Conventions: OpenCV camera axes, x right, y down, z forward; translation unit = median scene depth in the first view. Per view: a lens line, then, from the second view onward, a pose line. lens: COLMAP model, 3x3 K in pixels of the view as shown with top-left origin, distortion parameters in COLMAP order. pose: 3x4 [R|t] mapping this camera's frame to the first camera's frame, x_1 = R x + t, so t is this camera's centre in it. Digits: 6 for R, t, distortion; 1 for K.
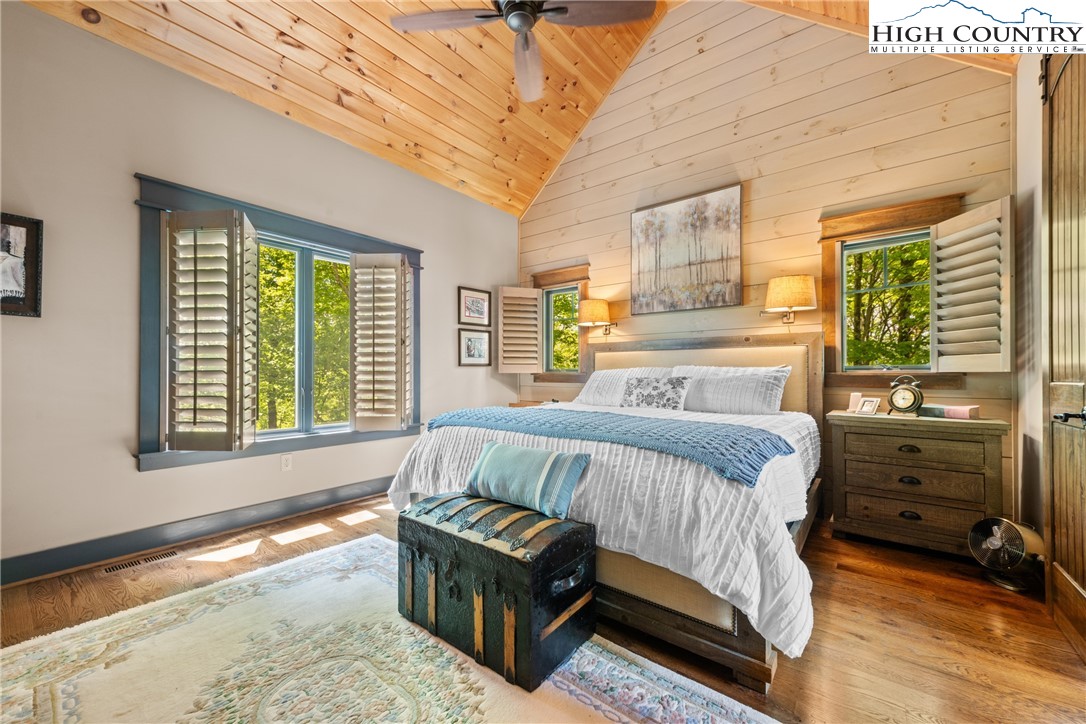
lens RADIAL K [[426.2, 0, 540.9], [0, 426.2, 369.4], [0, 0, 1]] dist [0.000884, -0.000184]
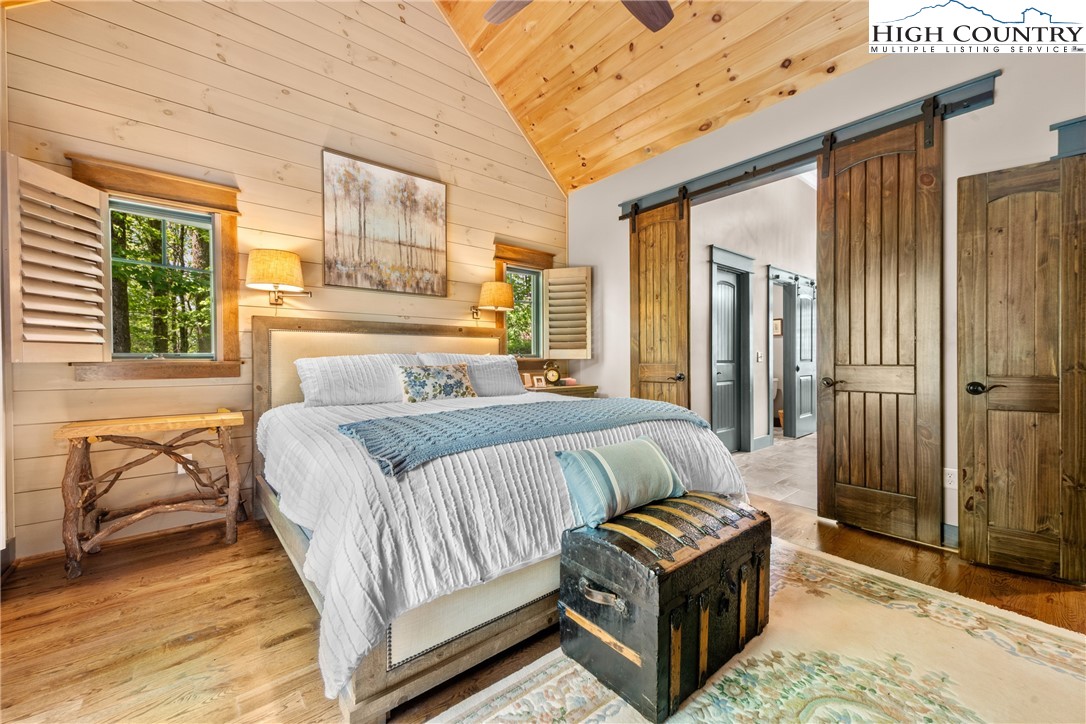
lens RADIAL K [[424.0, 0, 540.3], [0, 424.0, 357.9], [0, 0, 1]] dist [0.008763, -0.000281]
pose [[0.203896, 0.001085, 0.978992, -0.504236], [-0.007029, 0.999975, 0.000355, 0.000713], [-0.978967, -0.006953, 0.203898, 0.519076]]
